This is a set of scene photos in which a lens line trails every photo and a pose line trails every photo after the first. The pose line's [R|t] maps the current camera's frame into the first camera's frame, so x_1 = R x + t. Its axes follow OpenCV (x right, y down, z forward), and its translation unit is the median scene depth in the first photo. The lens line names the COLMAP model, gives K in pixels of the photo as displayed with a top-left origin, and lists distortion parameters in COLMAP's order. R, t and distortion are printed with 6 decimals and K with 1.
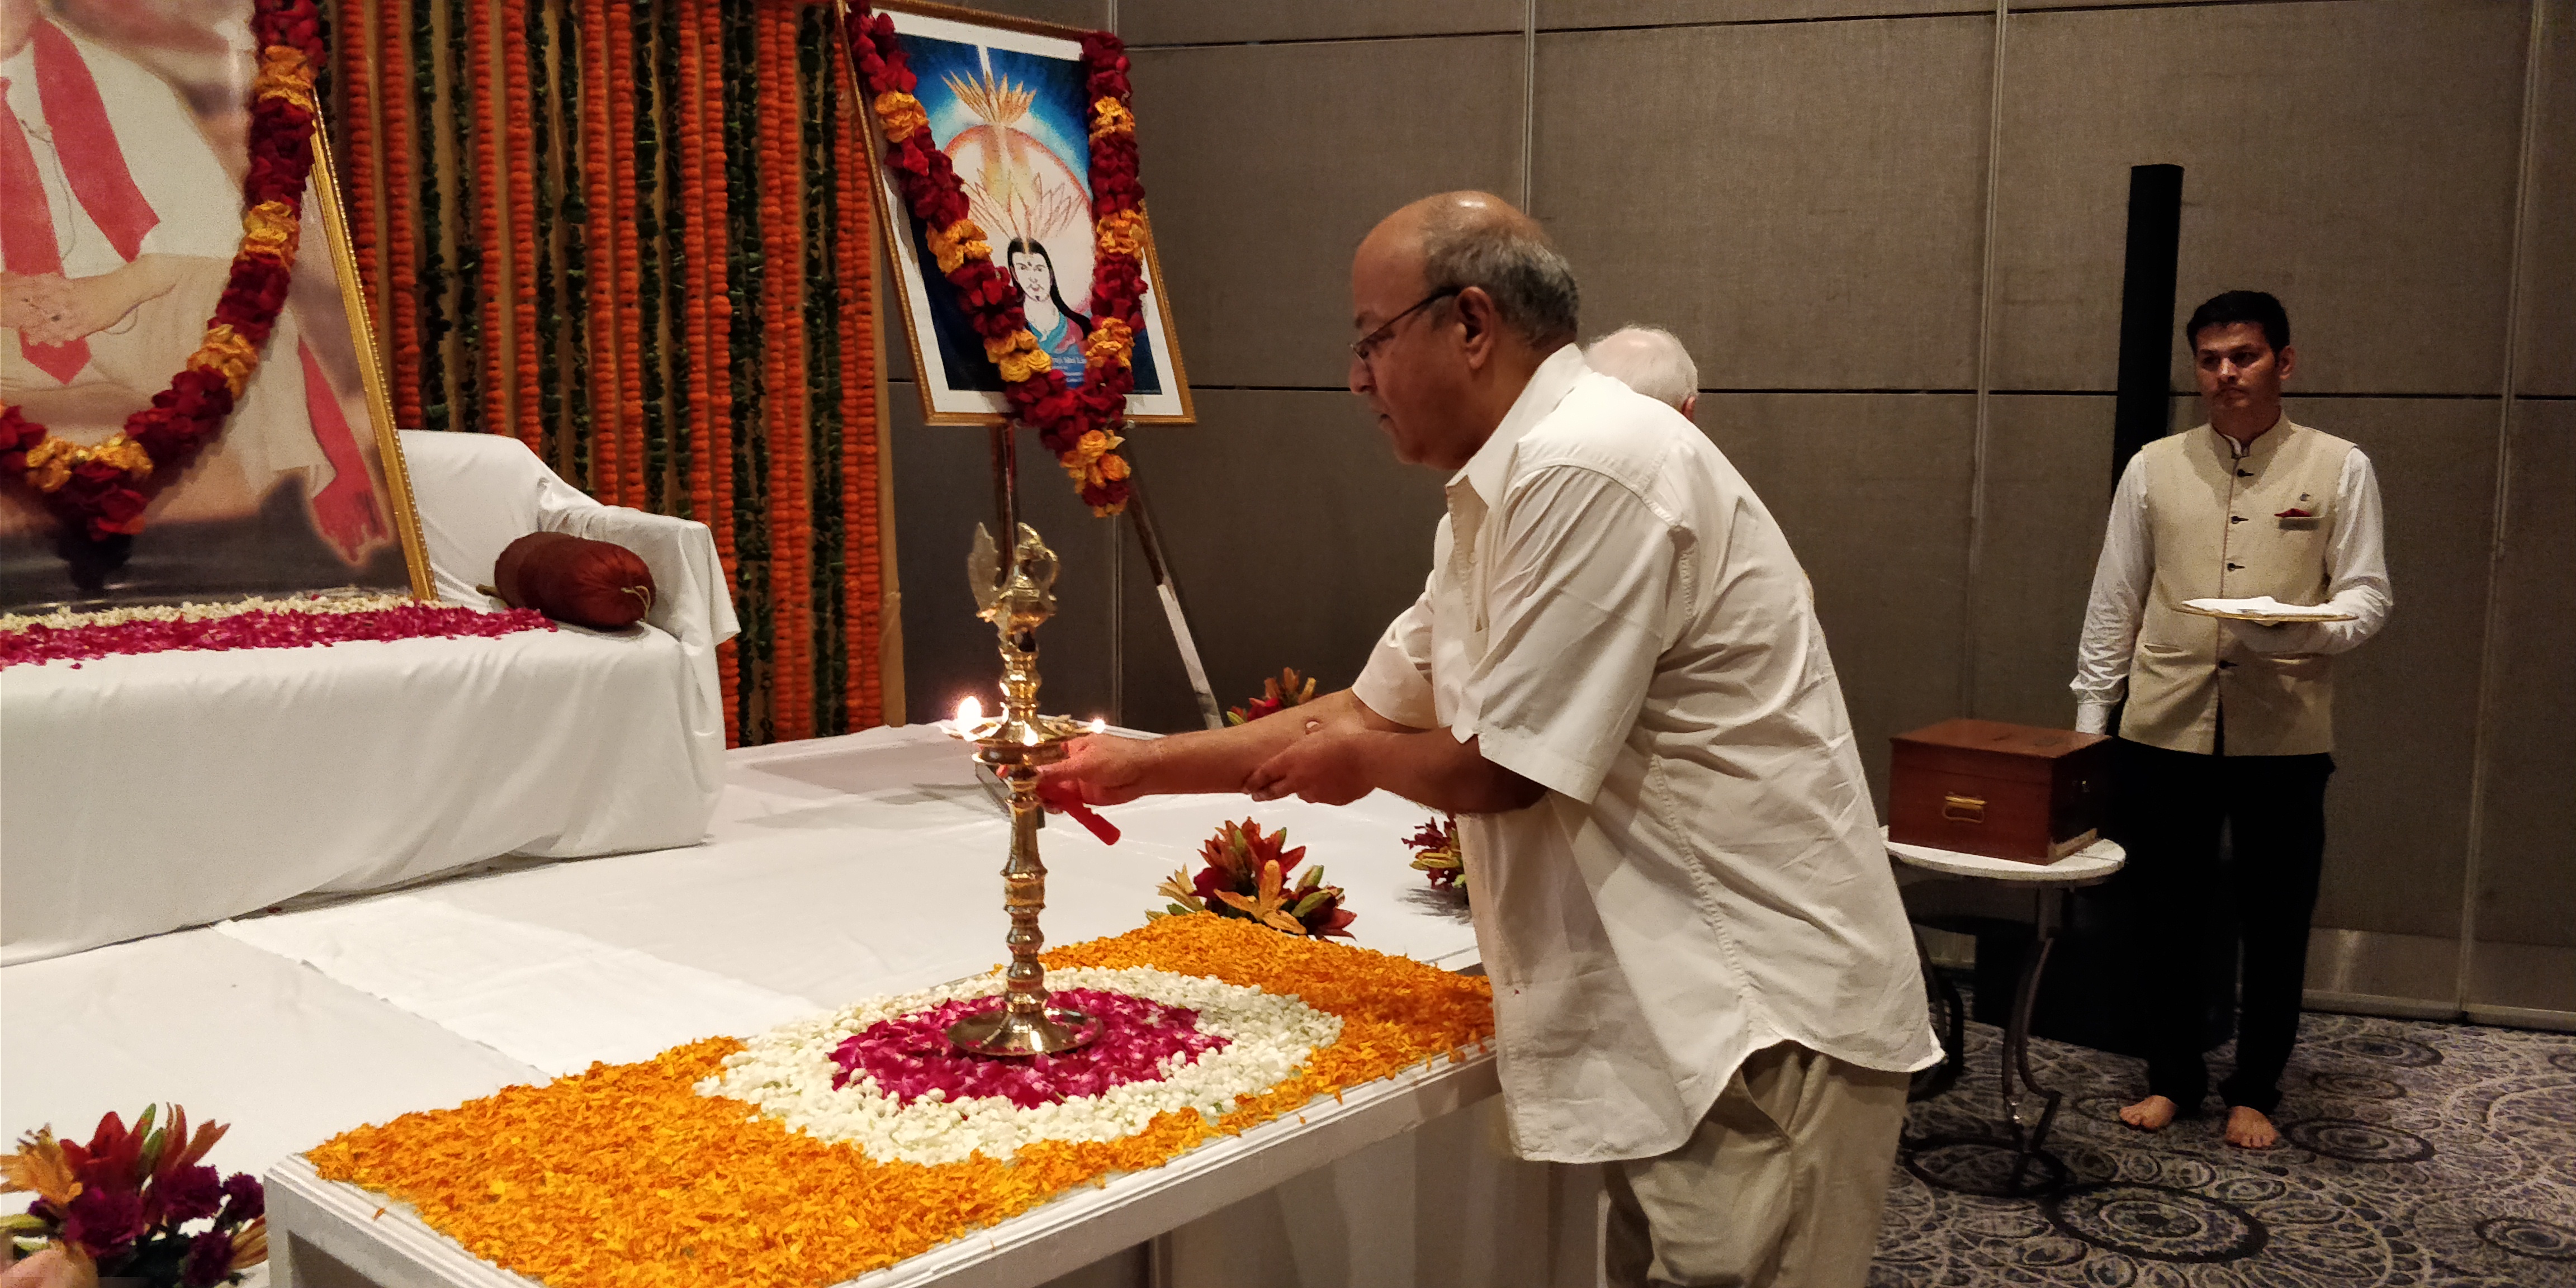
lens RADIAL K [[2165.1, 0, 1388.4], [0, 2165.1, 649.8], [0, 0, 1]] dist [-0.000330, -0.012146]
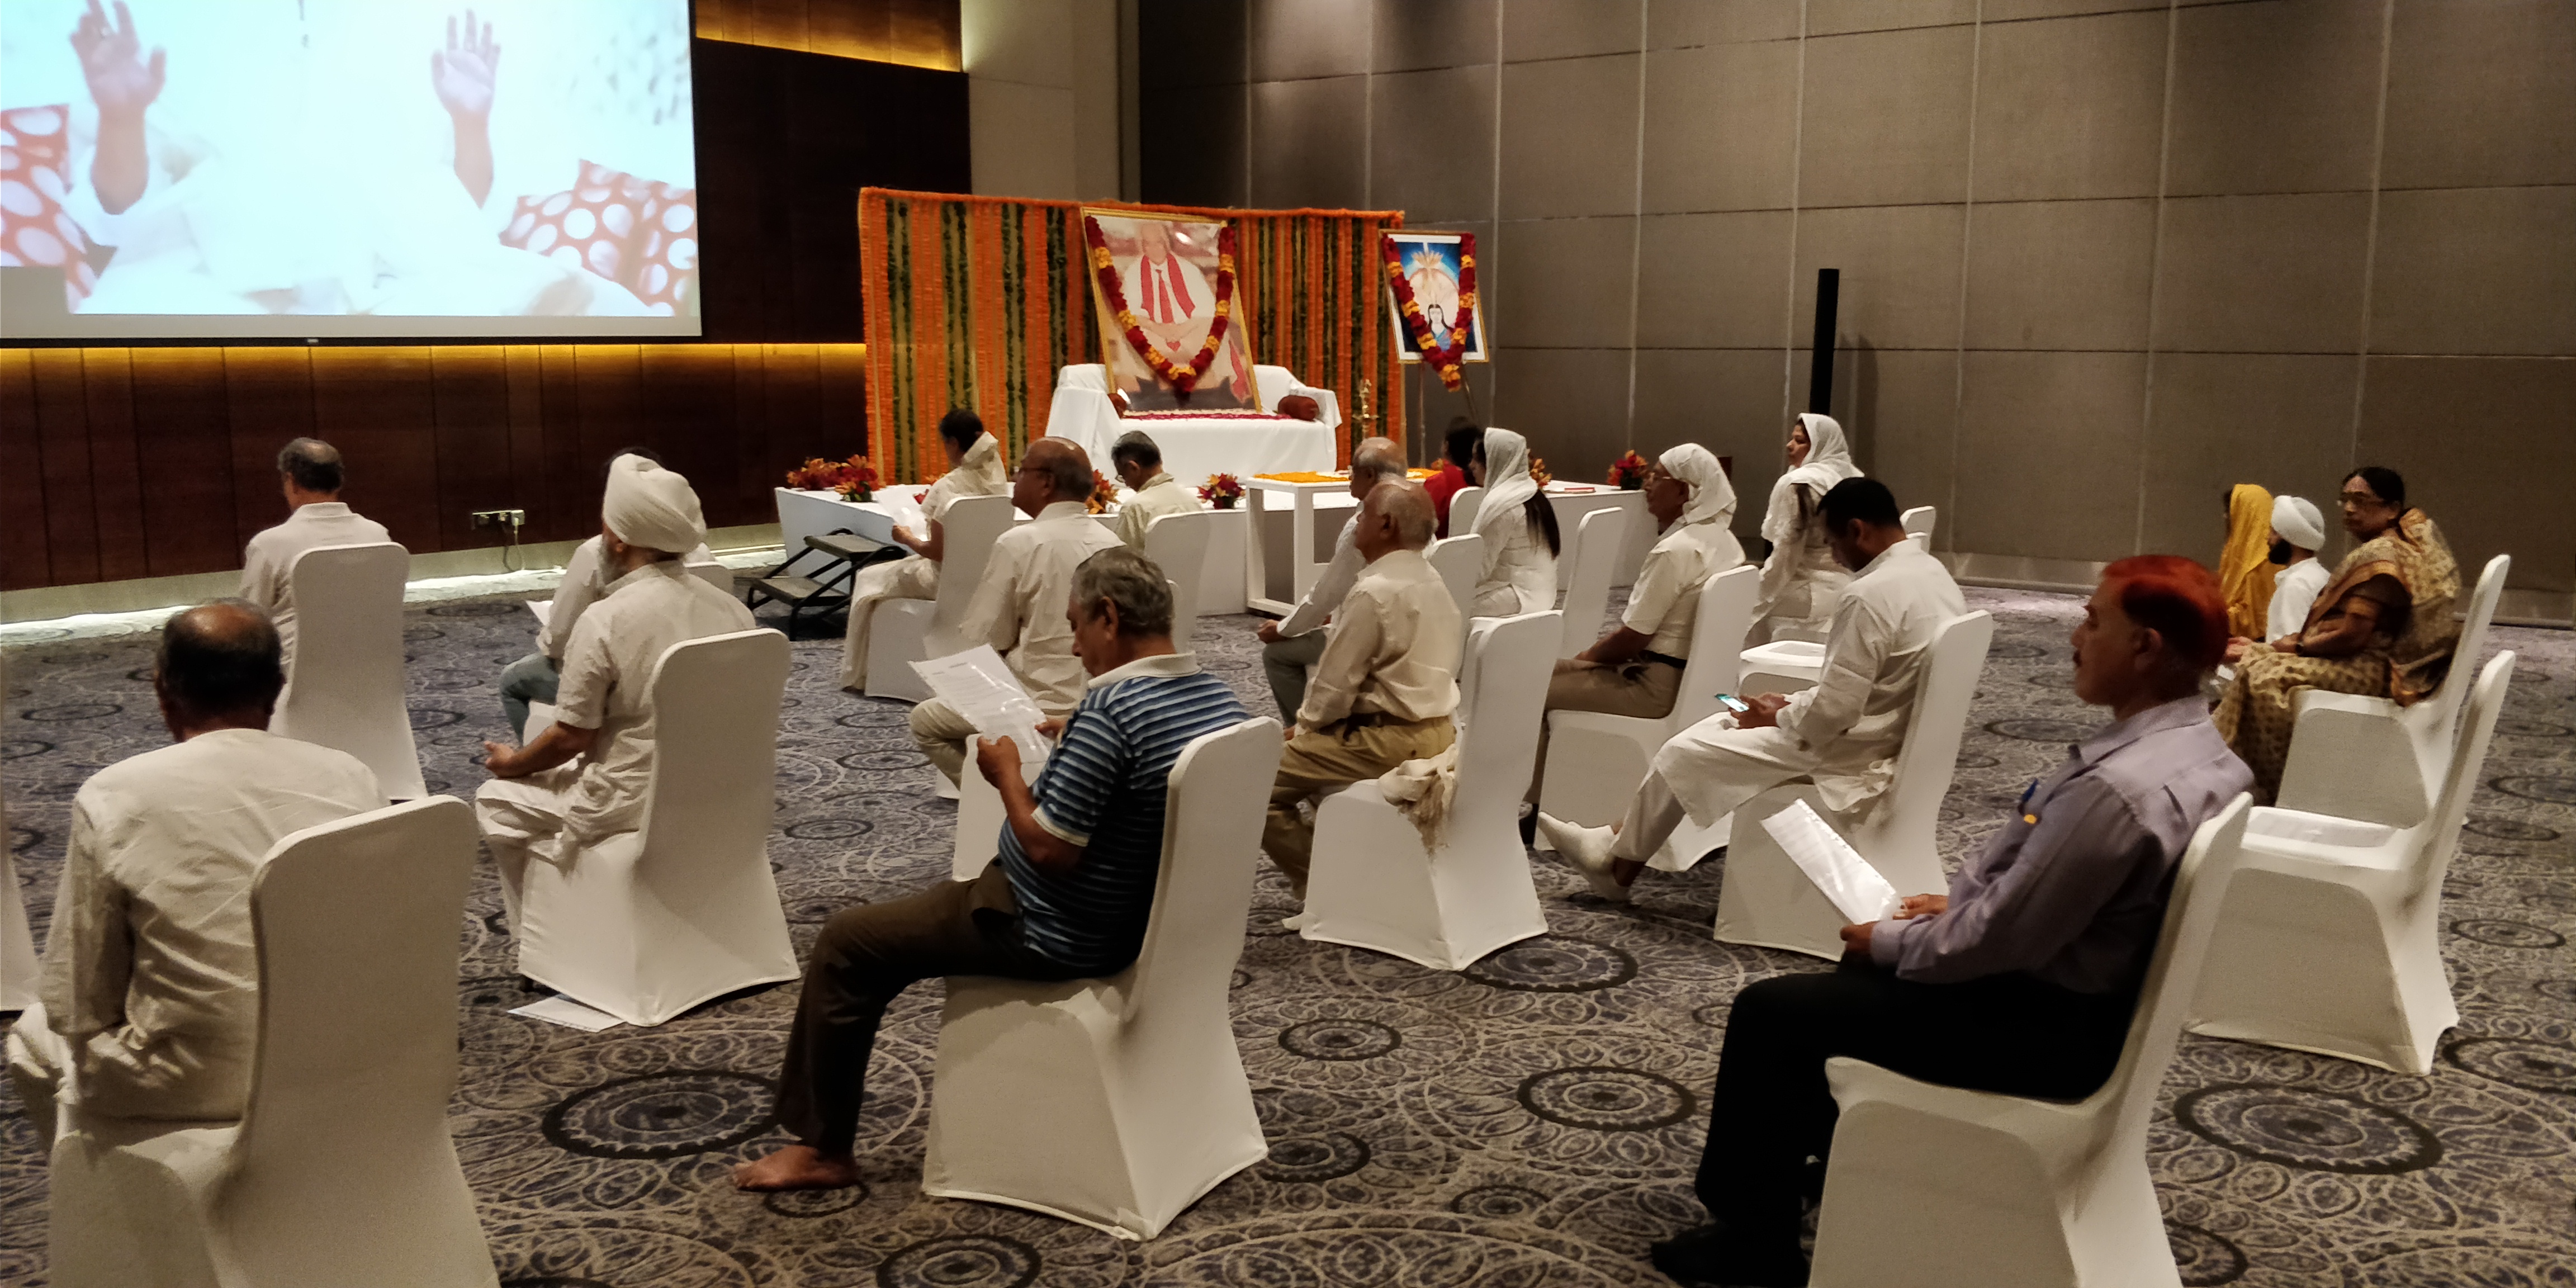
lens RADIAL K [[1979.8, 0, 1317.2], [0, 1979.8, 682.1], [0, 0, 1]] dist [0.089863, -0.204123]
pose [[0.935559, 0.053311, -0.349125, 0.709684], [-0.035225, 0.997698, 0.057953, 0.199175], [0.351411, -0.041920, 0.935282, -1.791175]]
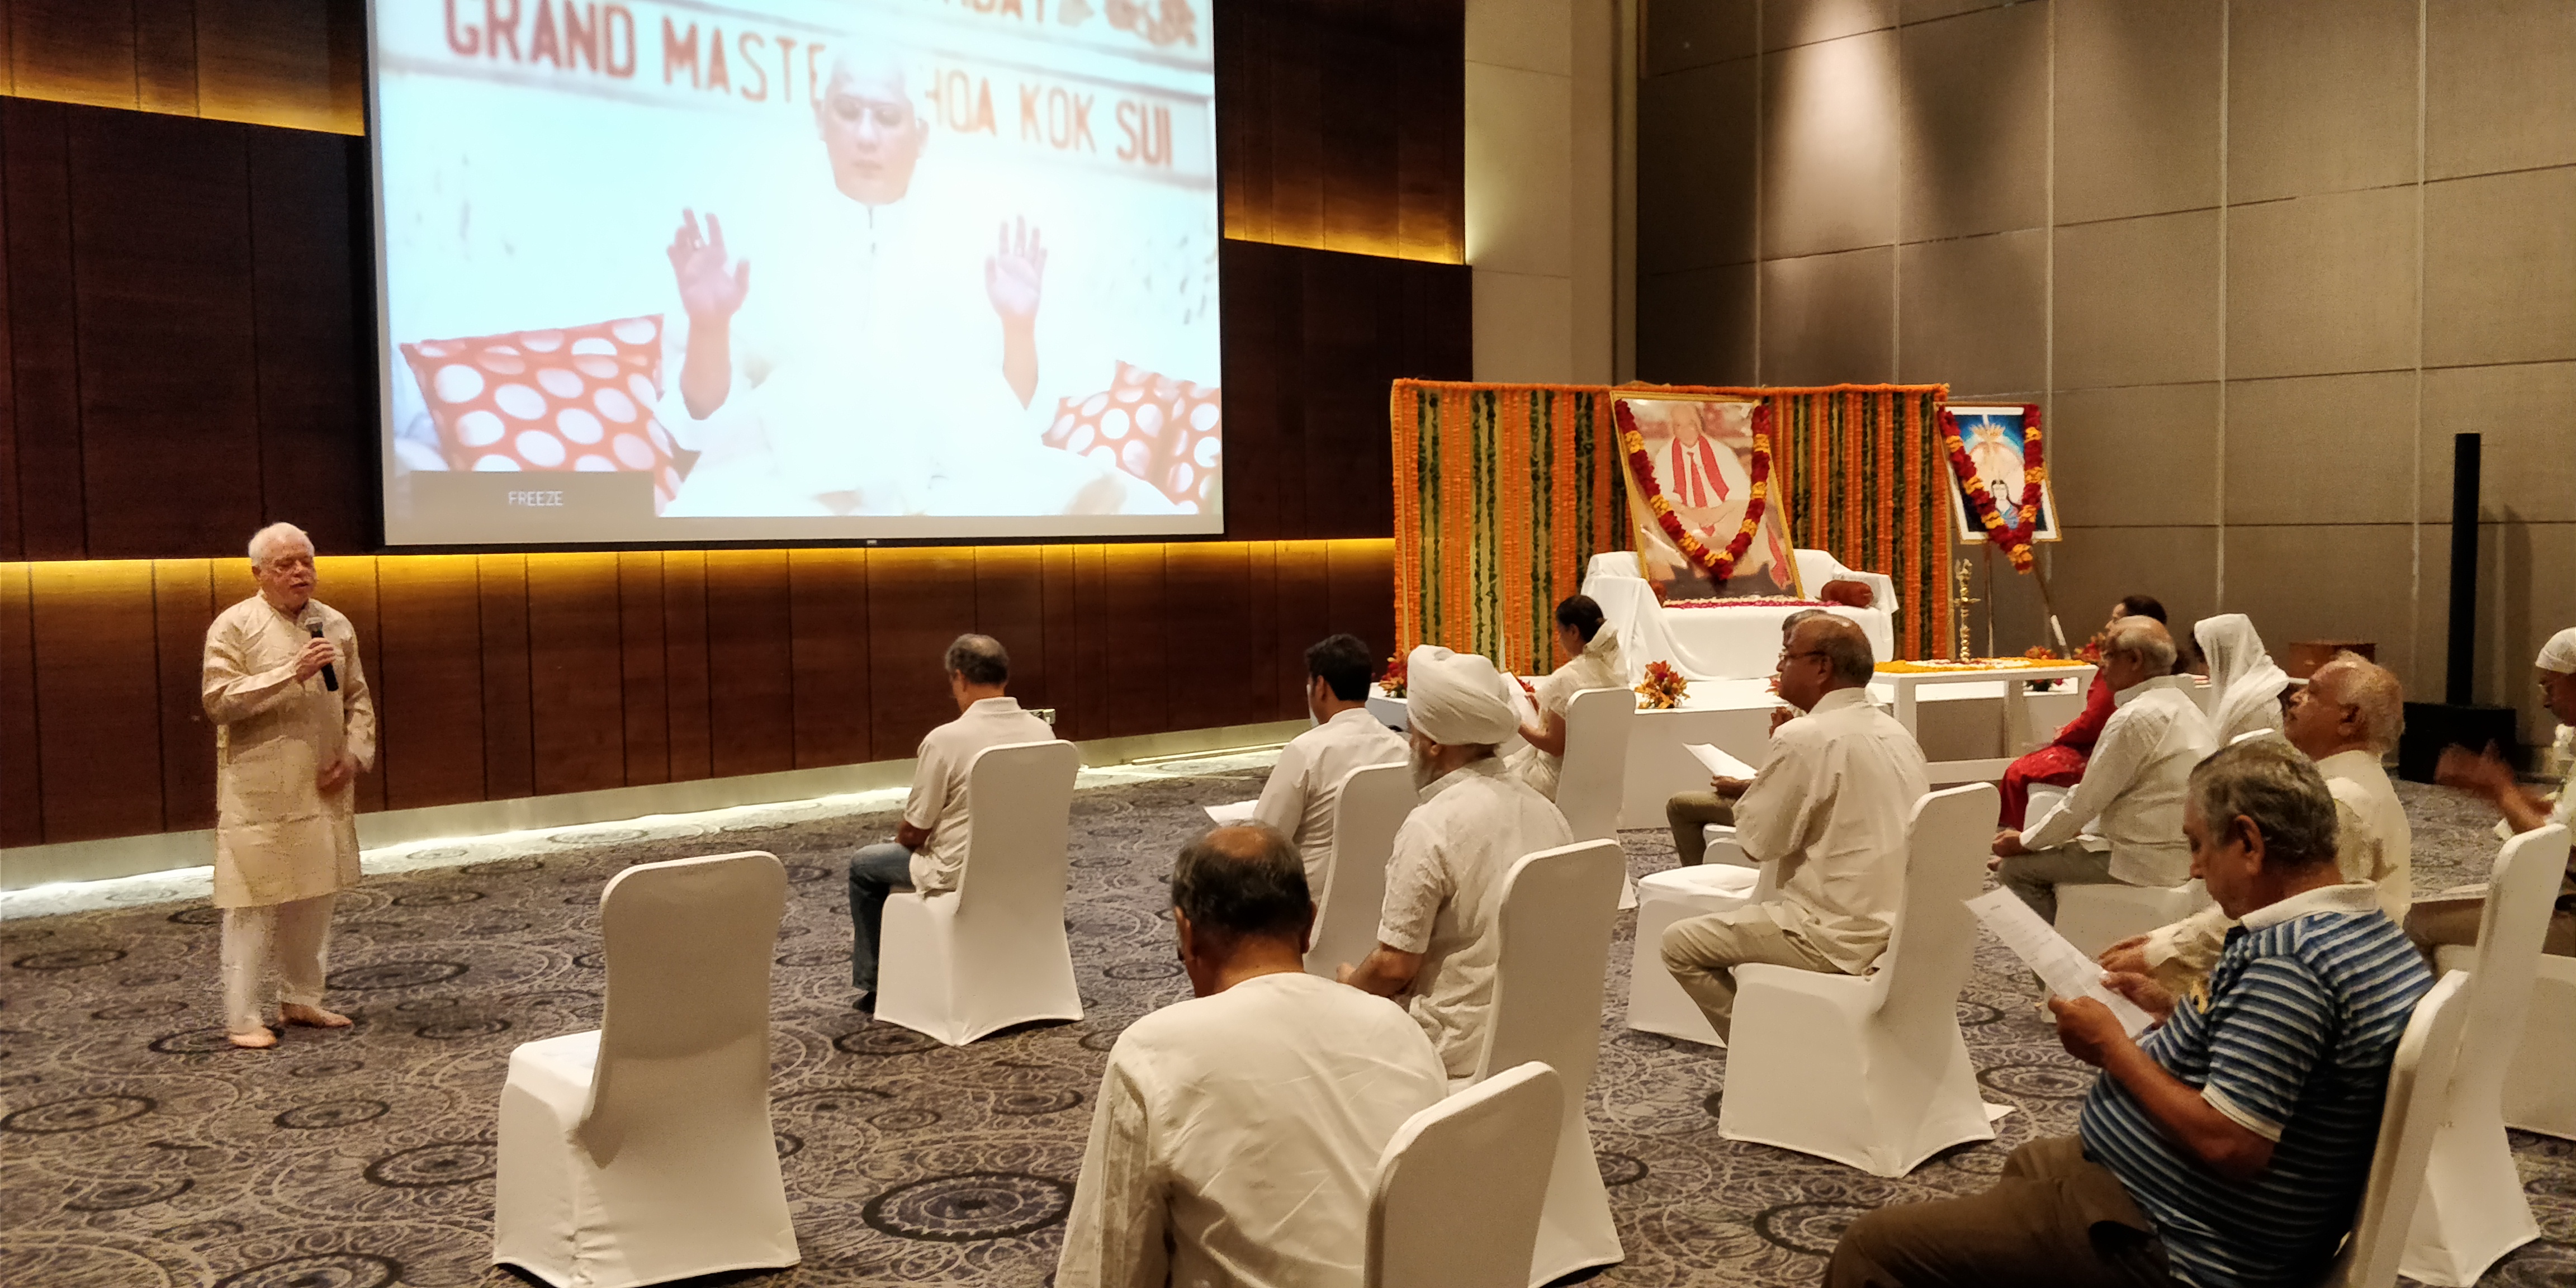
lens RADIAL K [[2010.7, 0, 1322.5], [0, 2010.7, 664.5], [0, 0, 1]] dist [0.105415, -0.261024]
pose [[0.856718, 0.007868, -0.515724, 0.455556], [-0.035363, 0.998427, -0.043513, 0.205971], [0.514571, 0.055517, 0.855649, -1.761726]]
